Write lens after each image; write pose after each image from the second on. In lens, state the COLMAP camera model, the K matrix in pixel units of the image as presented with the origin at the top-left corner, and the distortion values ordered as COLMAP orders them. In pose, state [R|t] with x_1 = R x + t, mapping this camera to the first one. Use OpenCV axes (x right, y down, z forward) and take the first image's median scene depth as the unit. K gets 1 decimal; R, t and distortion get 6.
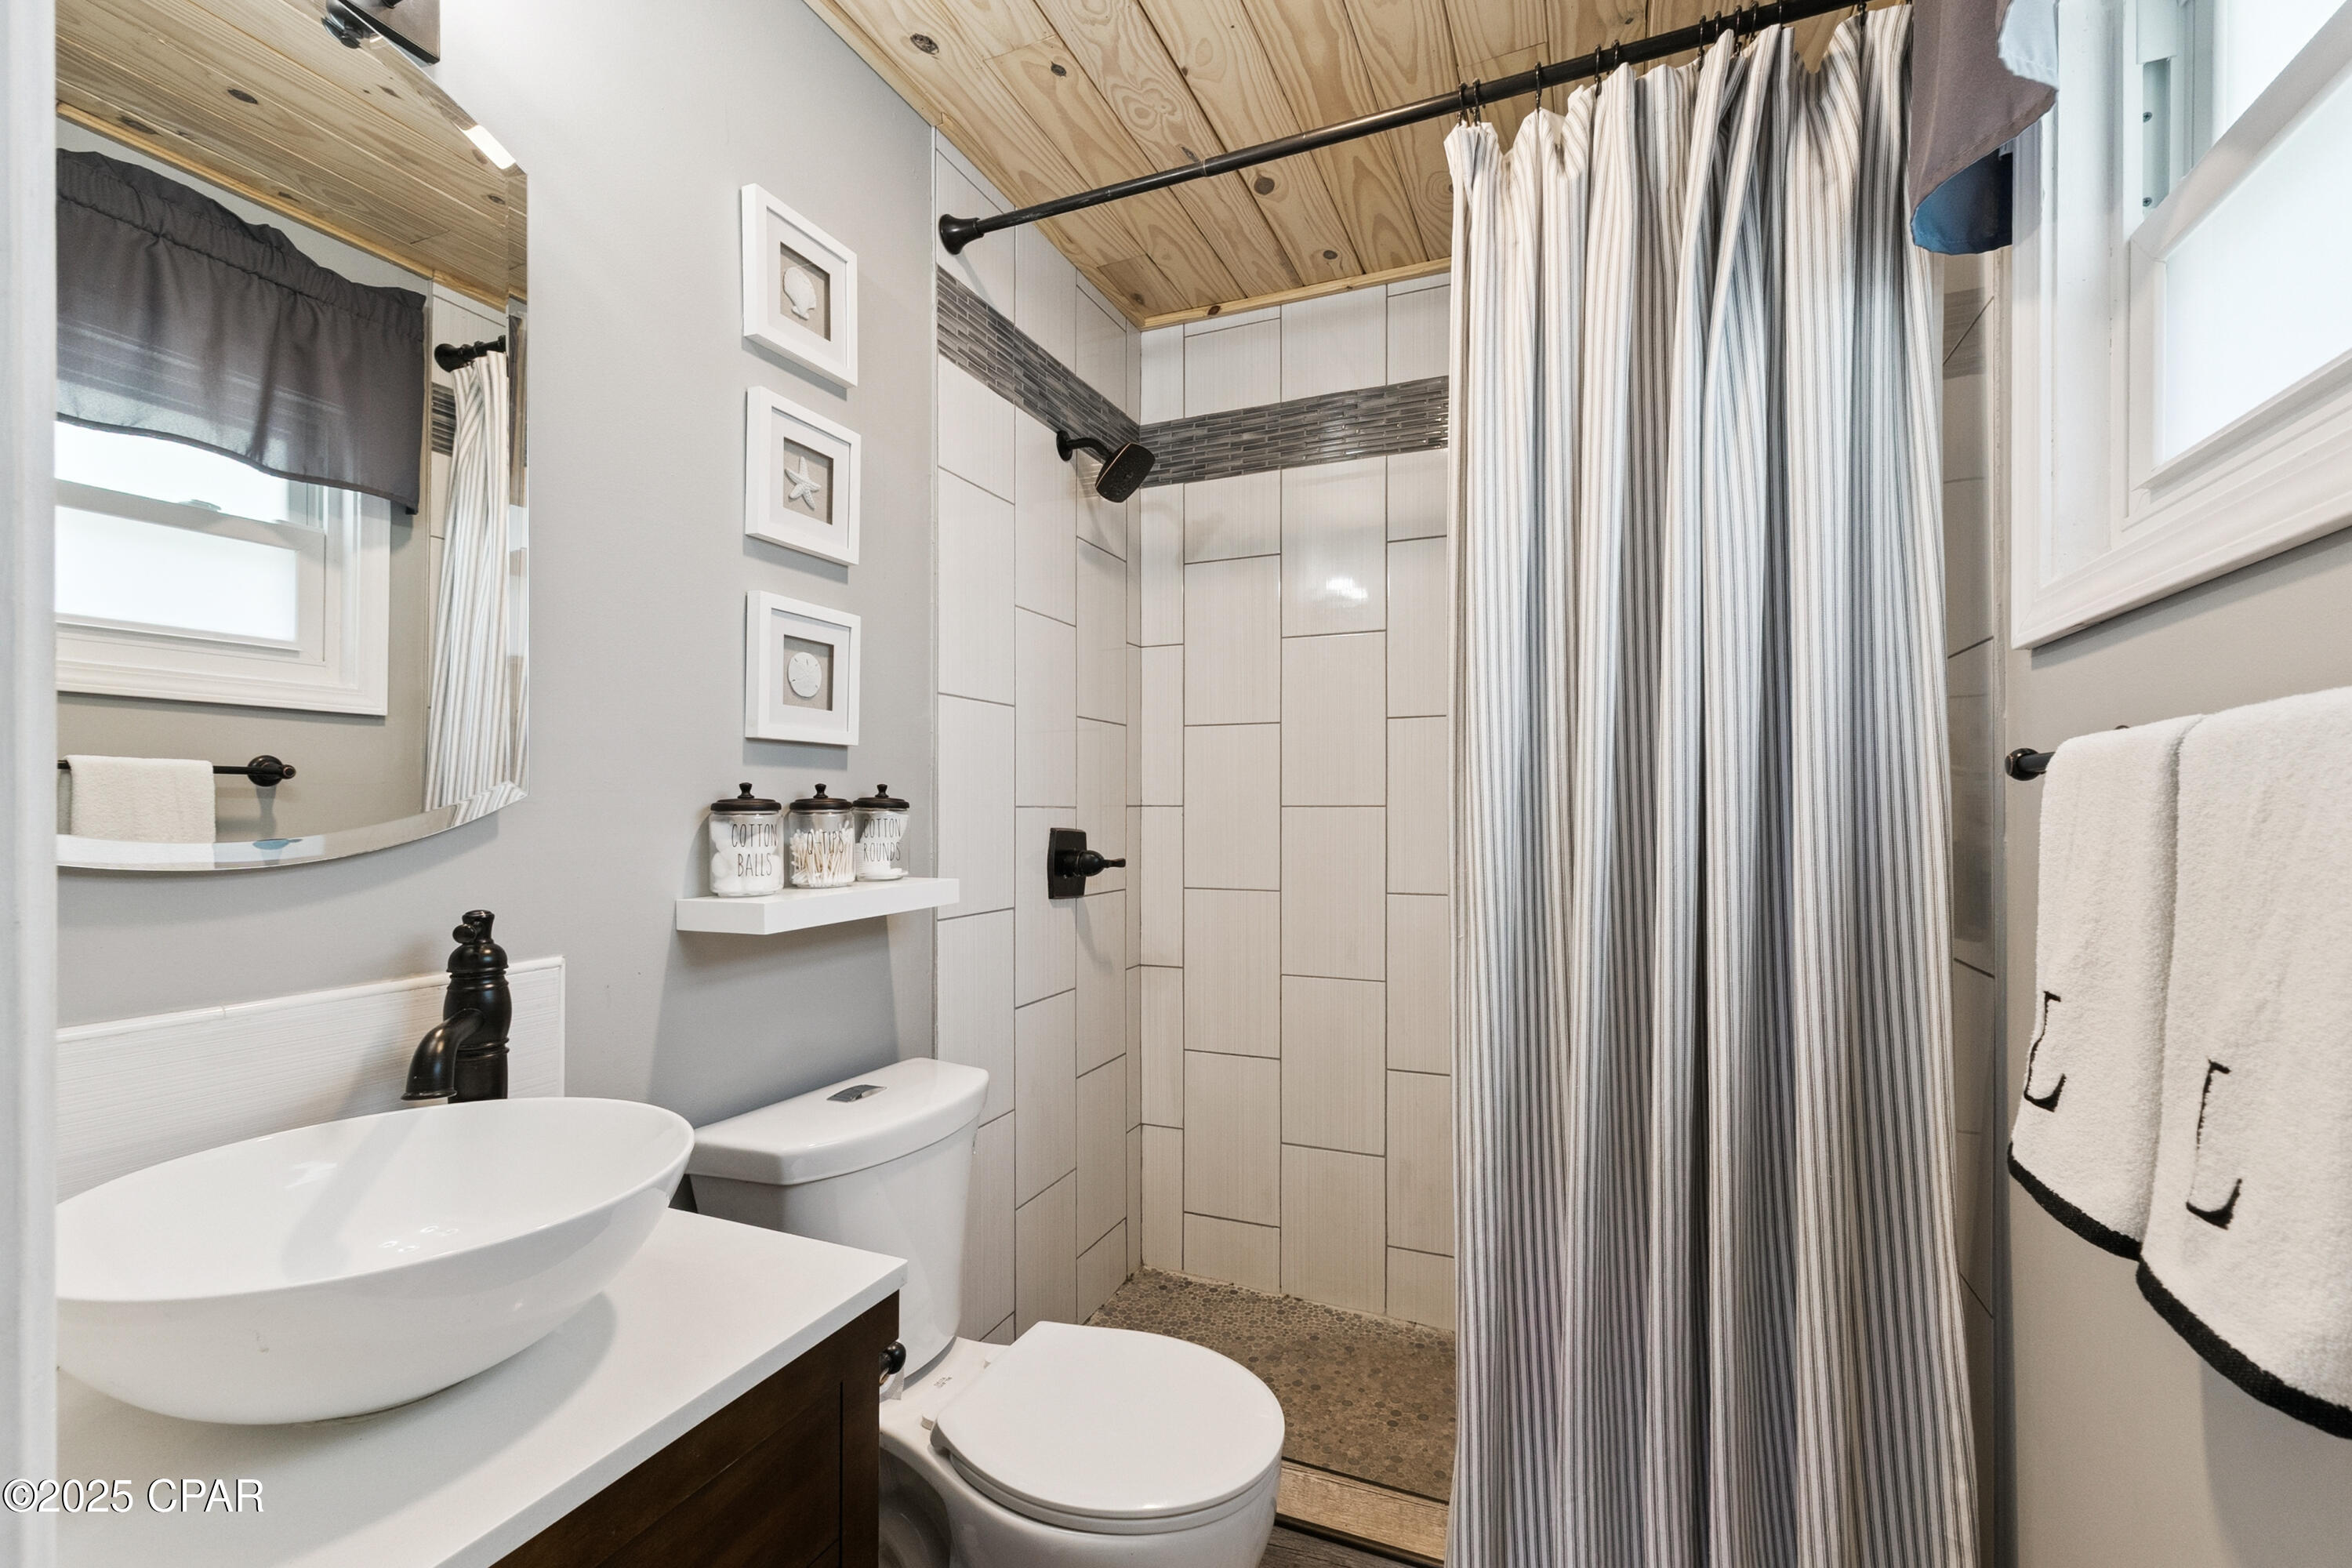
lens RADIAL K [[1019.8, 0, 1169.9], [0, 1019.8, 782.0], [0, 0, 1]] dist [0.011801, -0.000603]
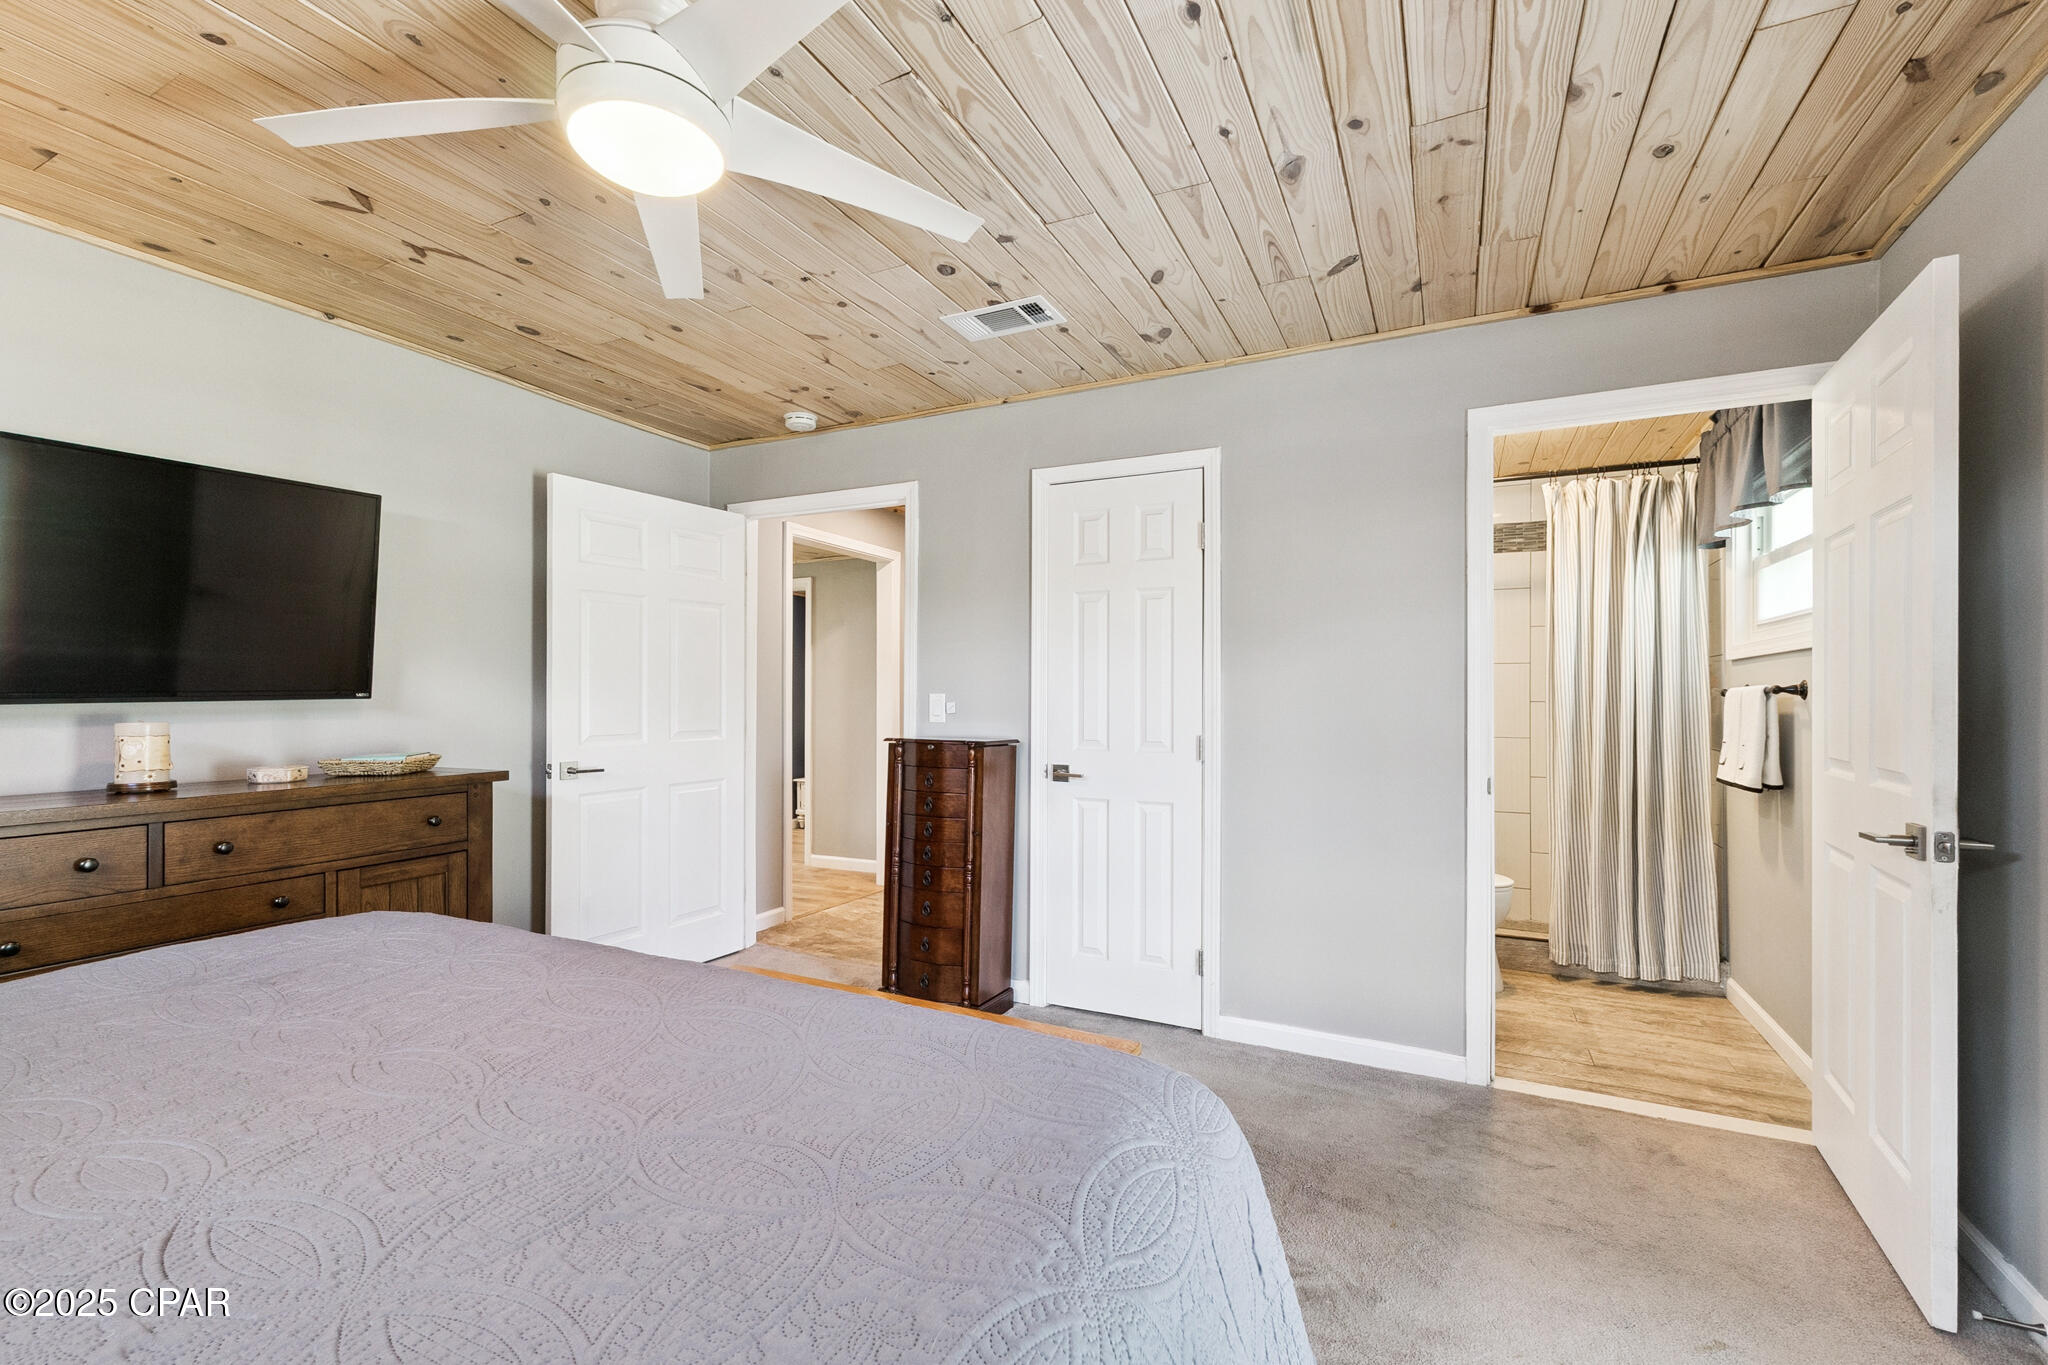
lens RADIAL K [[888.0, 0, 1028.8], [0, 888.0, 688.4], [0, 0, 1]] dist [0.011801, -0.000603]
pose [[0.999179, -0.003453, -0.040371, -1.355087], [0.003521, 0.999992, 0.001625, -0.038298], [0.040365, -0.001765, 0.999183, -2.014021]]
